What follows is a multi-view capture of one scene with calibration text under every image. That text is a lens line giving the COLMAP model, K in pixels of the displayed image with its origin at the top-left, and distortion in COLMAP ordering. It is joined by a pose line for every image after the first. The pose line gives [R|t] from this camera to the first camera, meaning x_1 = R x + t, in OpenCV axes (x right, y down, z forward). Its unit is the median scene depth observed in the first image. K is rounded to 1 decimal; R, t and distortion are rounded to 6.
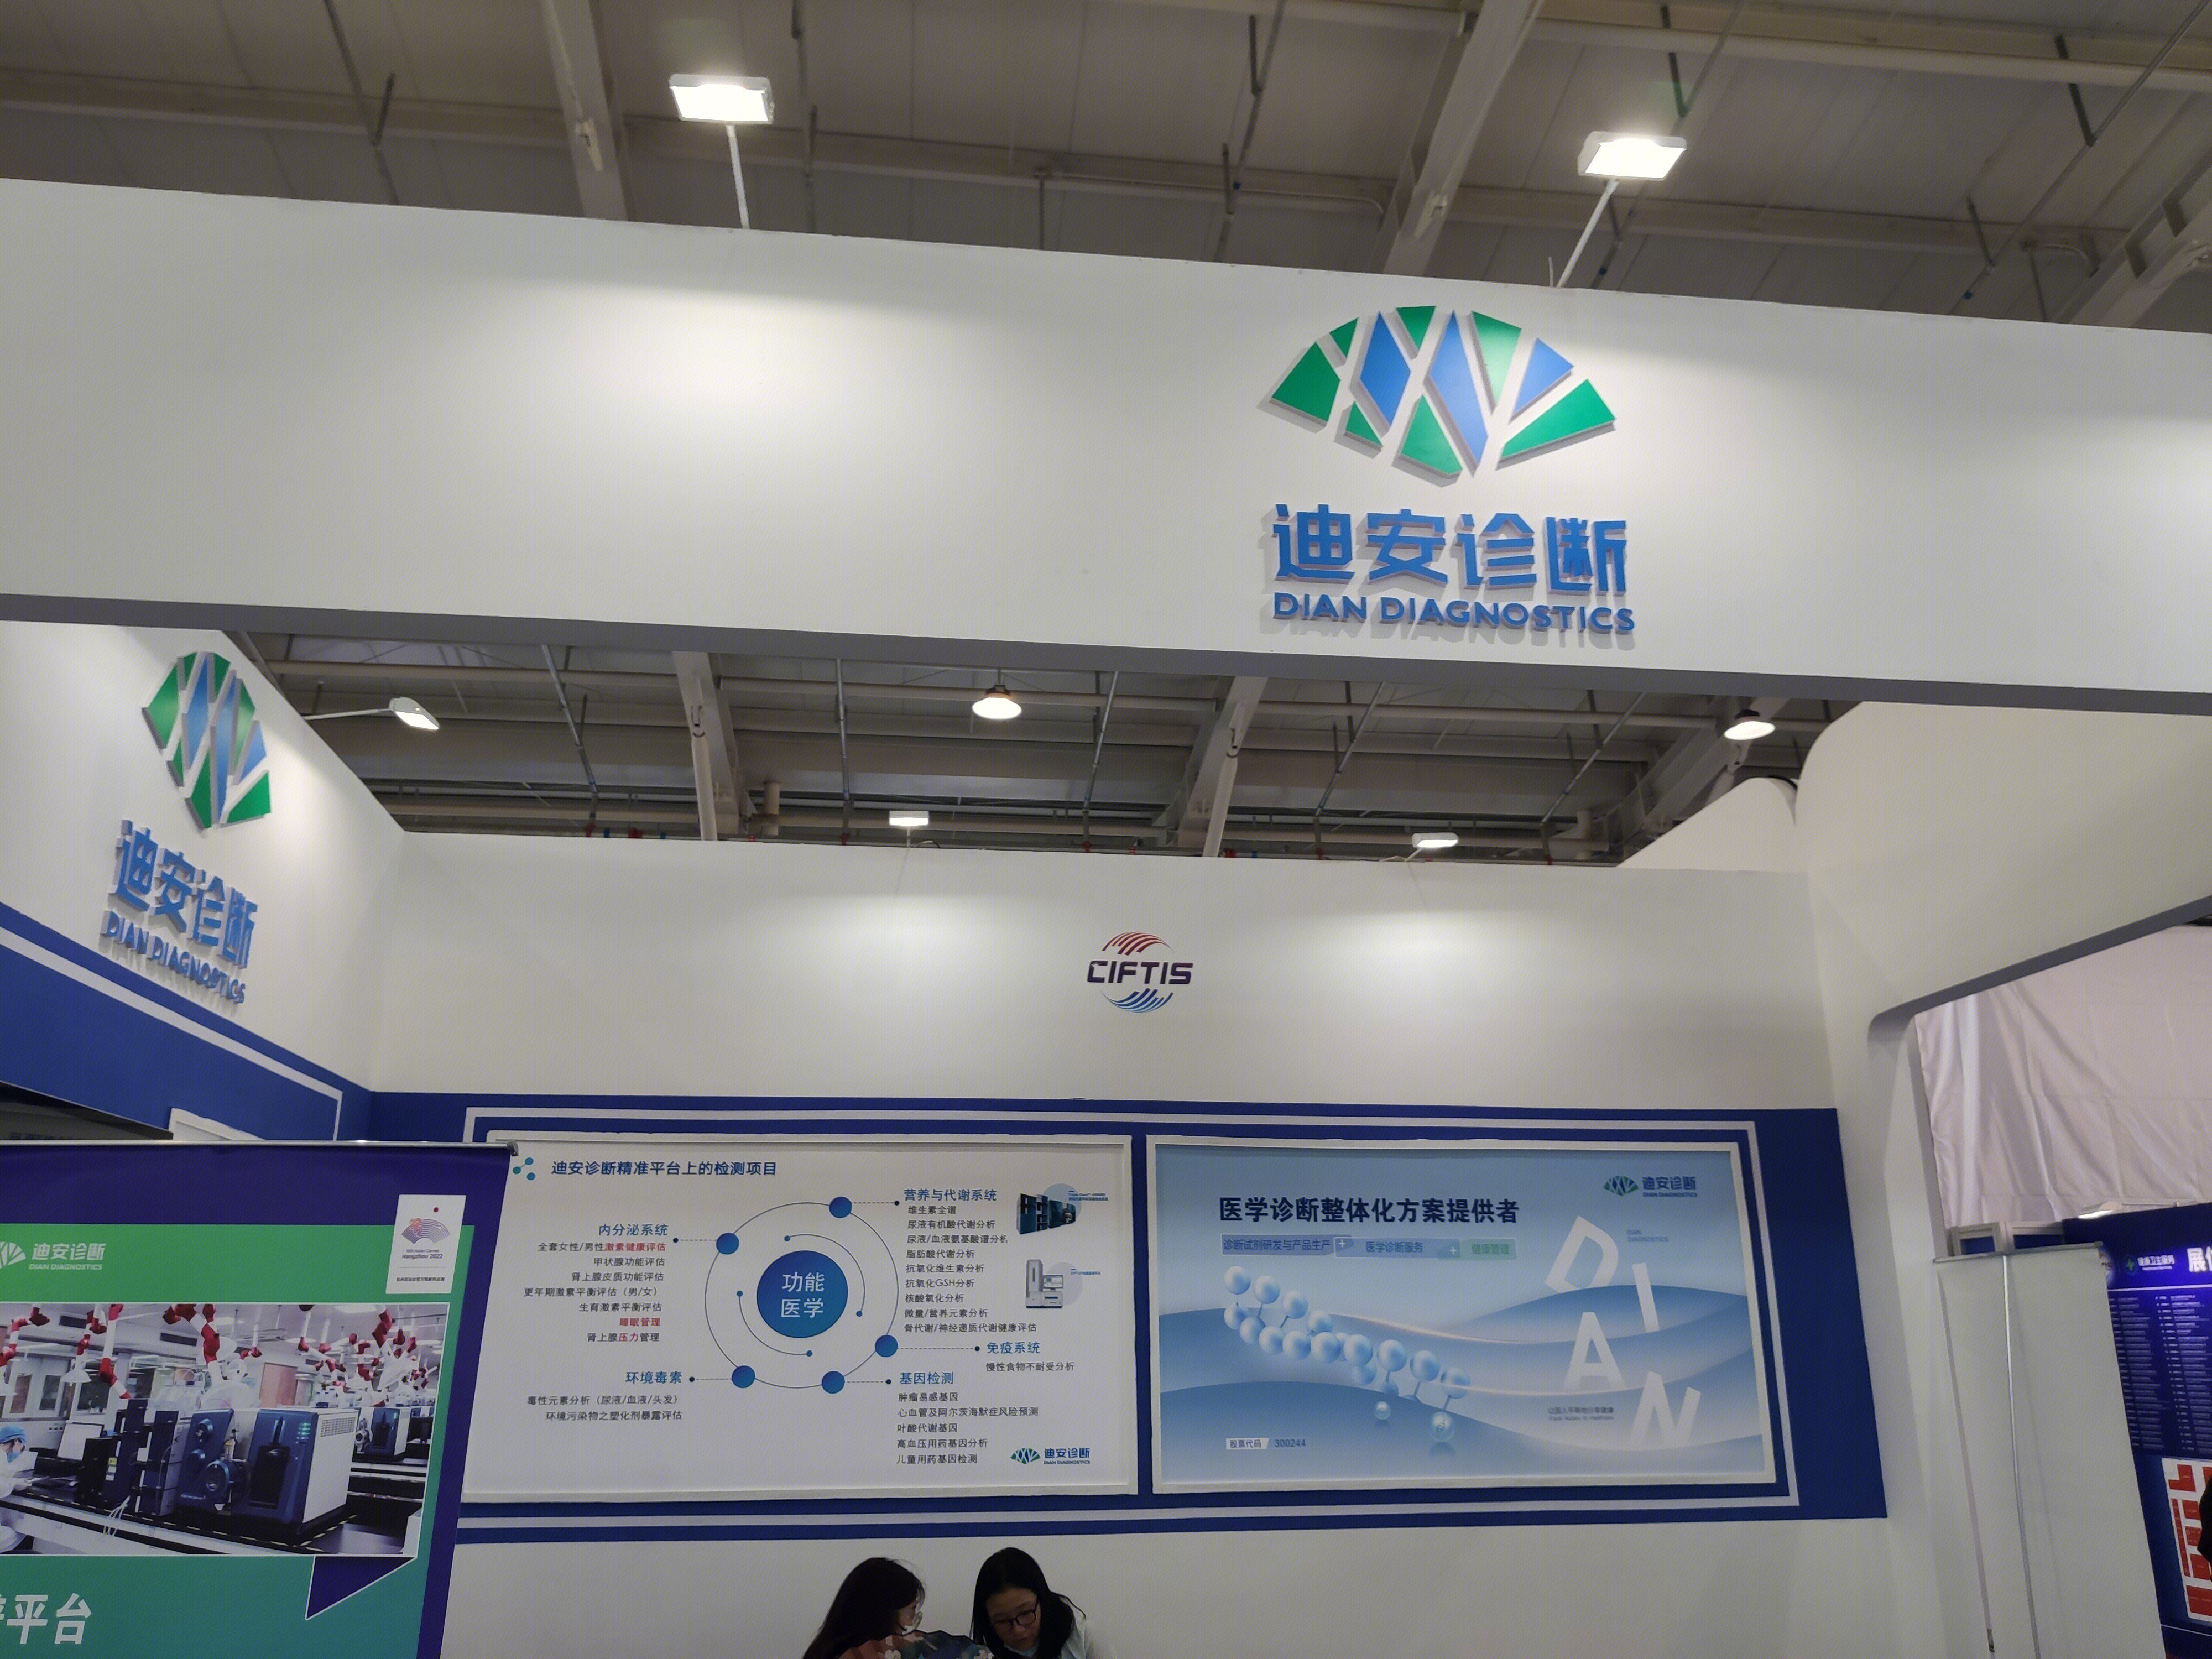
lens RADIAL K [[1707.0, 0, 1106.4], [0, 1707.0, 836.1], [0, 0, 1]] dist [0.007035, 0.017578]
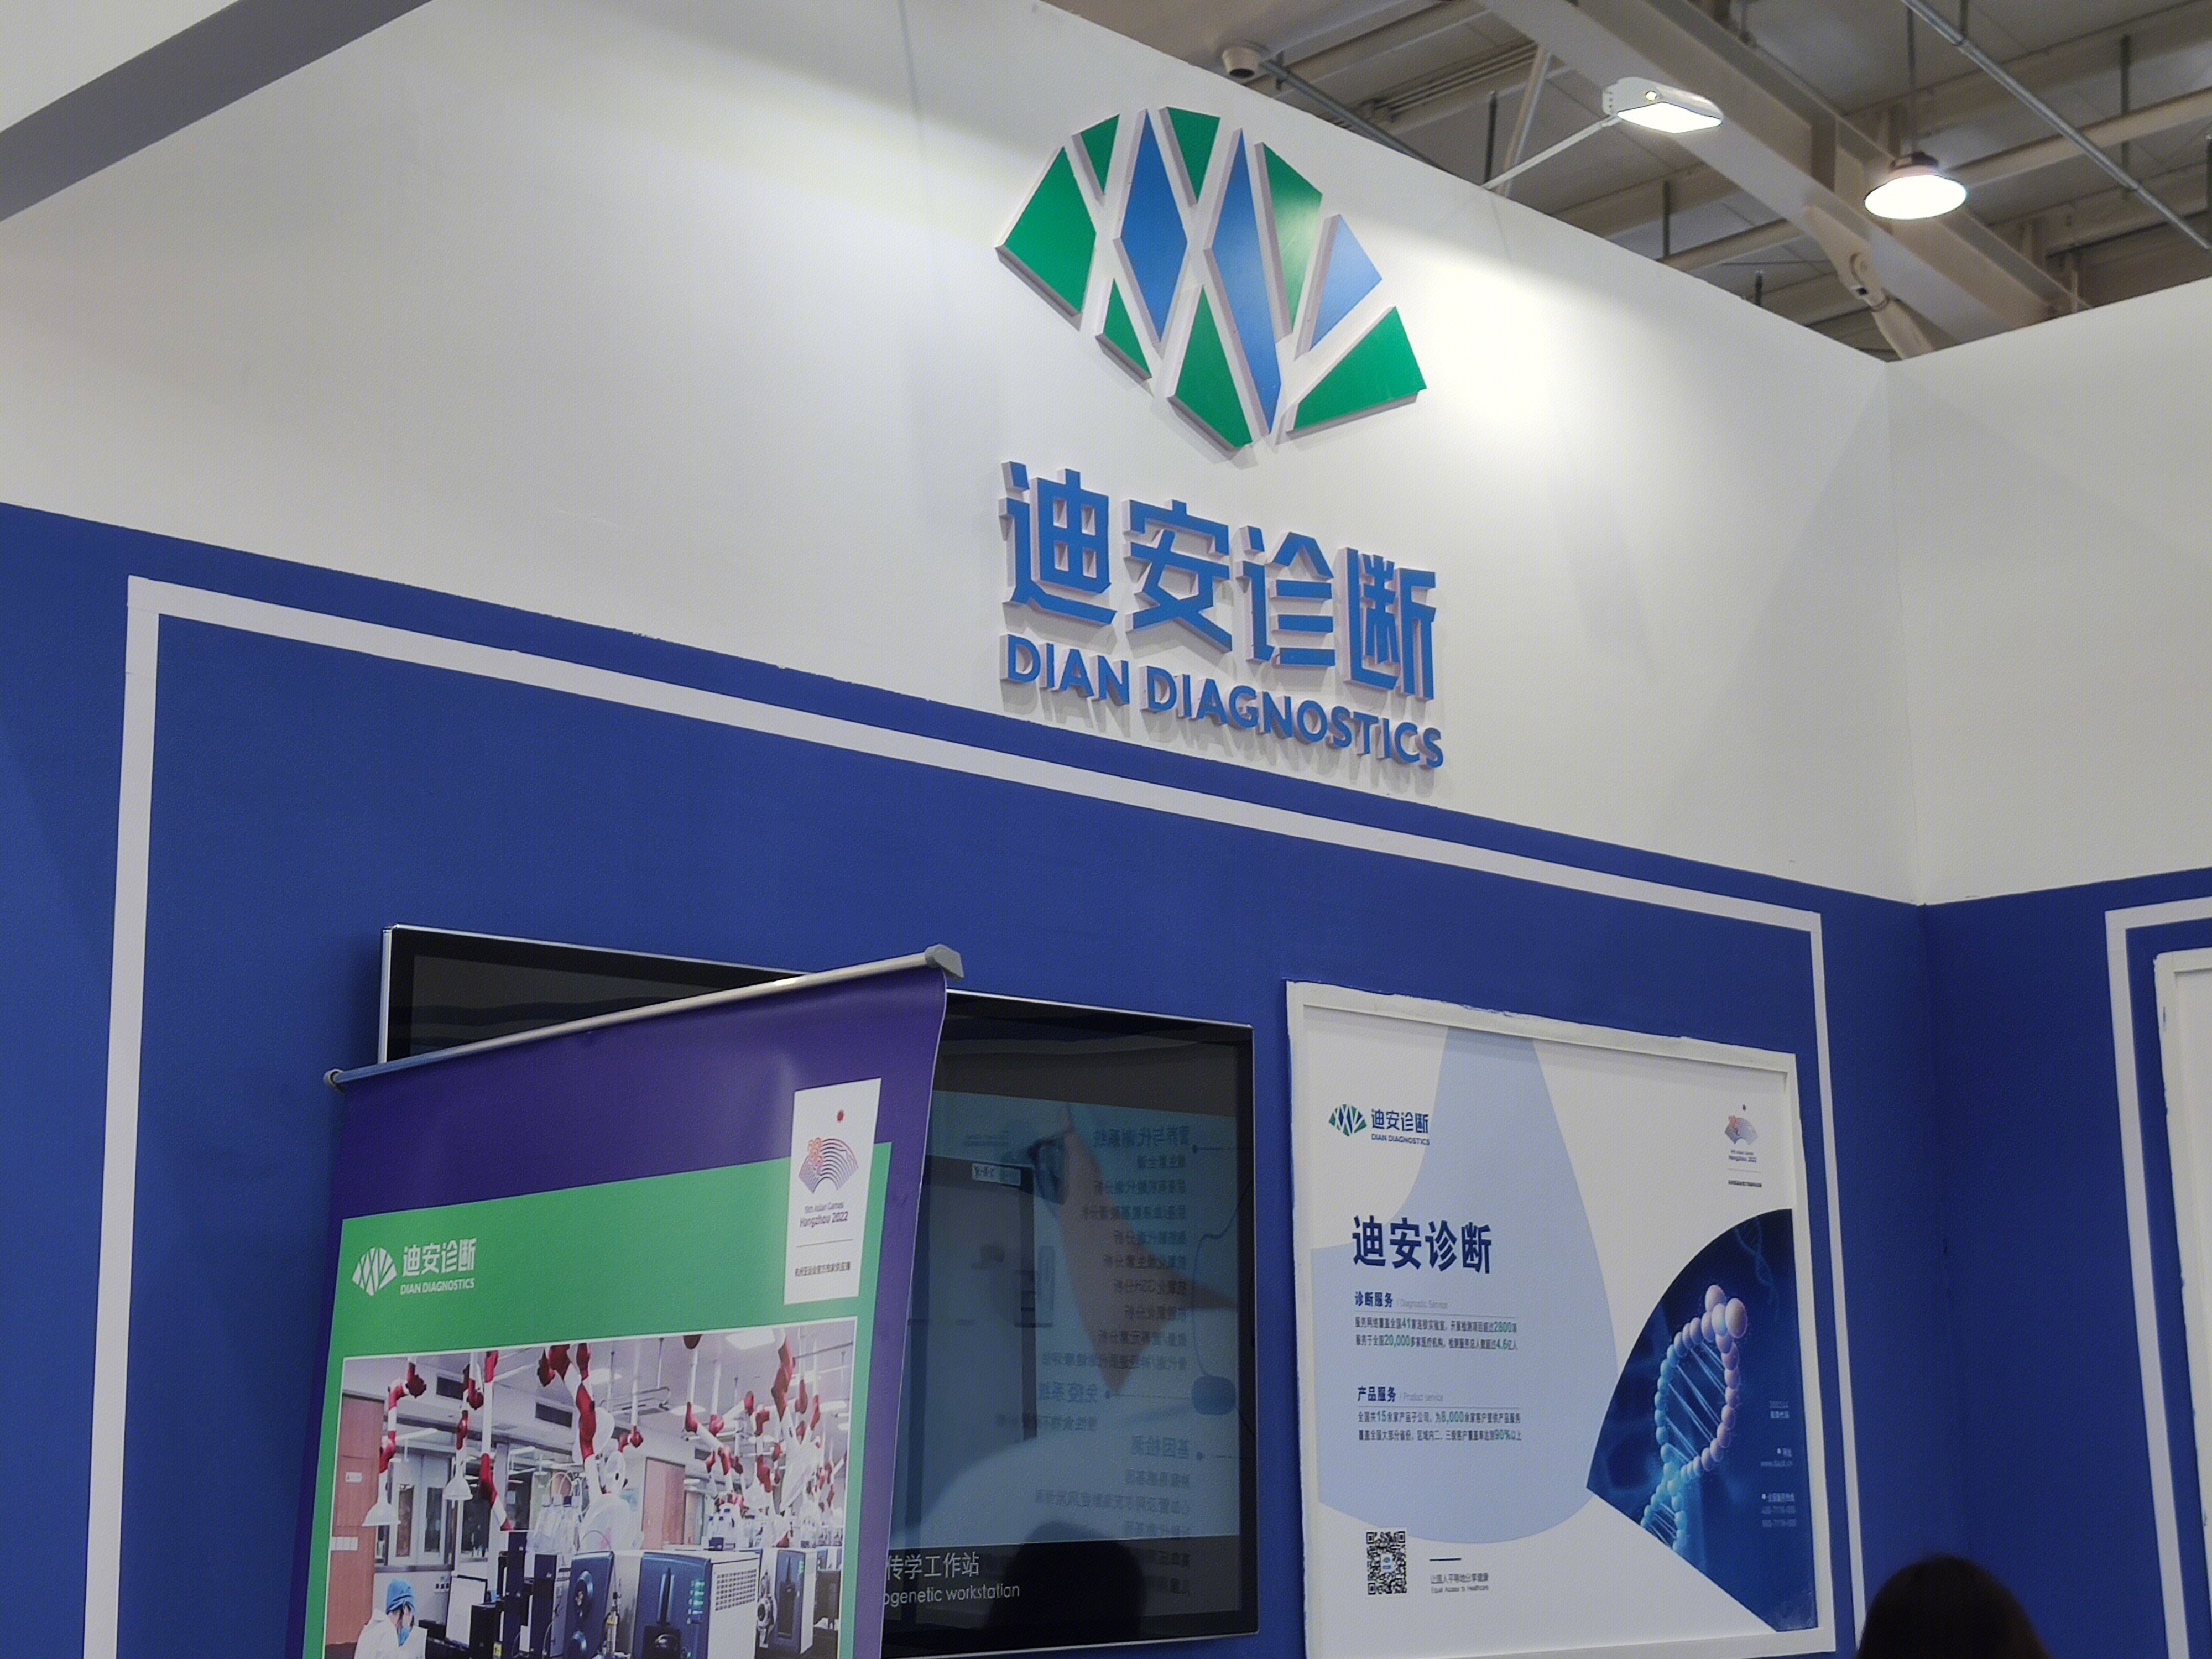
lens RADIAL K [[3368.9, 0, 1108.7], [0, 3368.9, 821.1], [0, 0, 1]] dist [0.096973, 0.000000]
pose [[0.646648, -0.160694, -0.745670, 0.324768], [0.244249, 0.969708, 0.002839, 0.162424], [0.722627, -0.183965, 0.666309, 0.491879]]
